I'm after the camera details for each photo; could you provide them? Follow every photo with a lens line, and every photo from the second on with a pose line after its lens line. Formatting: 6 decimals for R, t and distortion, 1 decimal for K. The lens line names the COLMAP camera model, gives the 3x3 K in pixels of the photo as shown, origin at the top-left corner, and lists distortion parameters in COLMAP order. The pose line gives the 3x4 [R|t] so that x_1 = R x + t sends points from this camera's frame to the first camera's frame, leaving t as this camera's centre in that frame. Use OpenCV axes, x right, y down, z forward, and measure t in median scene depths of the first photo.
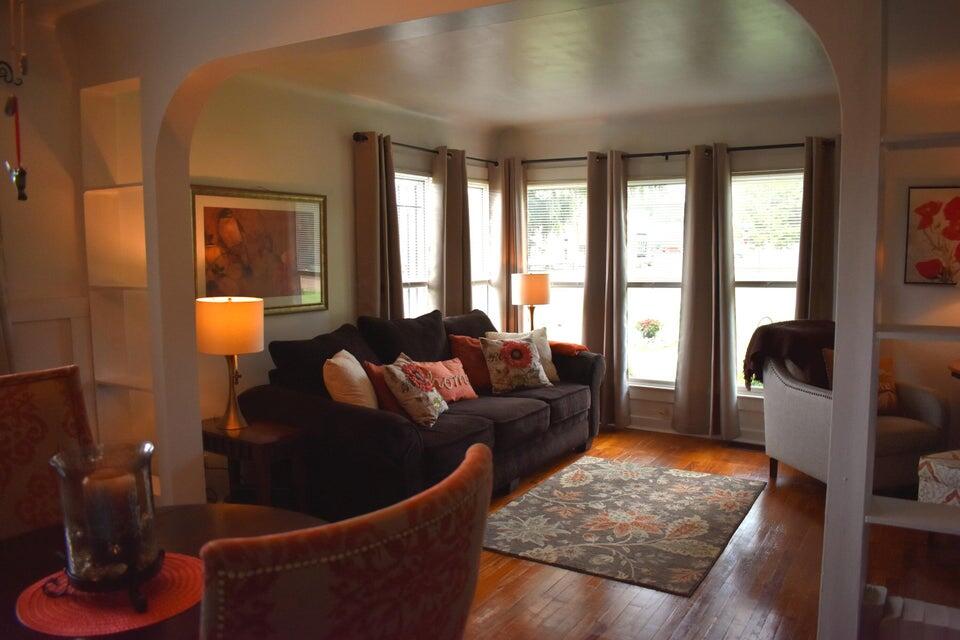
lens RADIAL K [[759.7, 0, 480.0], [0, 759.7, 320.0], [0, 0, 1]] dist [-0.079424, 0.002350]
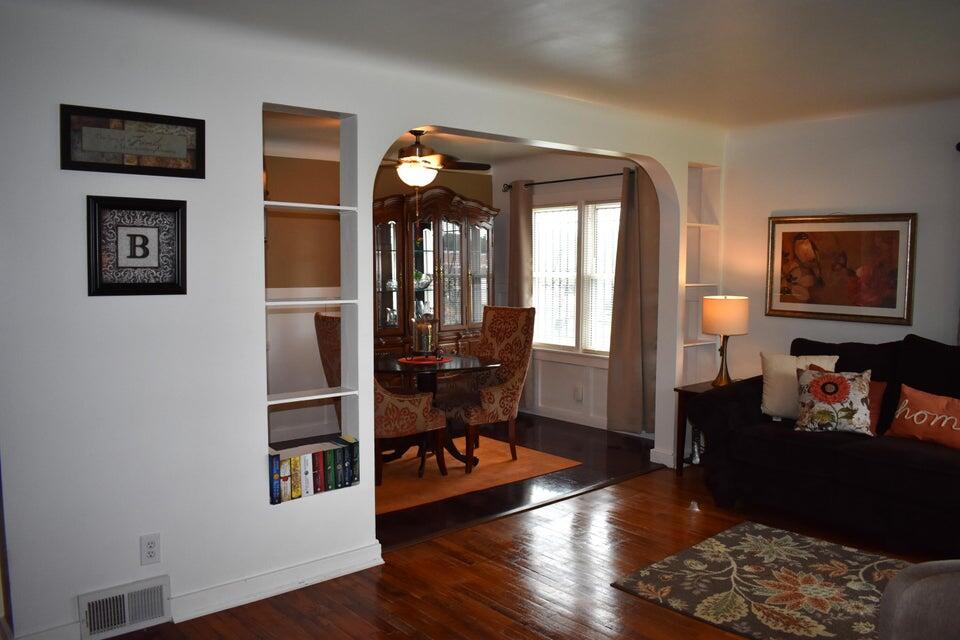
lens RADIAL K [[759.7, 0, 480.0], [0, 759.7, 320.0], [0, 0, 1]] dist [-0.079424, 0.002350]
pose [[-0.303481, 0.073734, -0.949980, 1.077766], [-0.095109, 0.989678, 0.107199, -0.085147], [0.948079, 0.122885, -0.293336, 0.879366]]
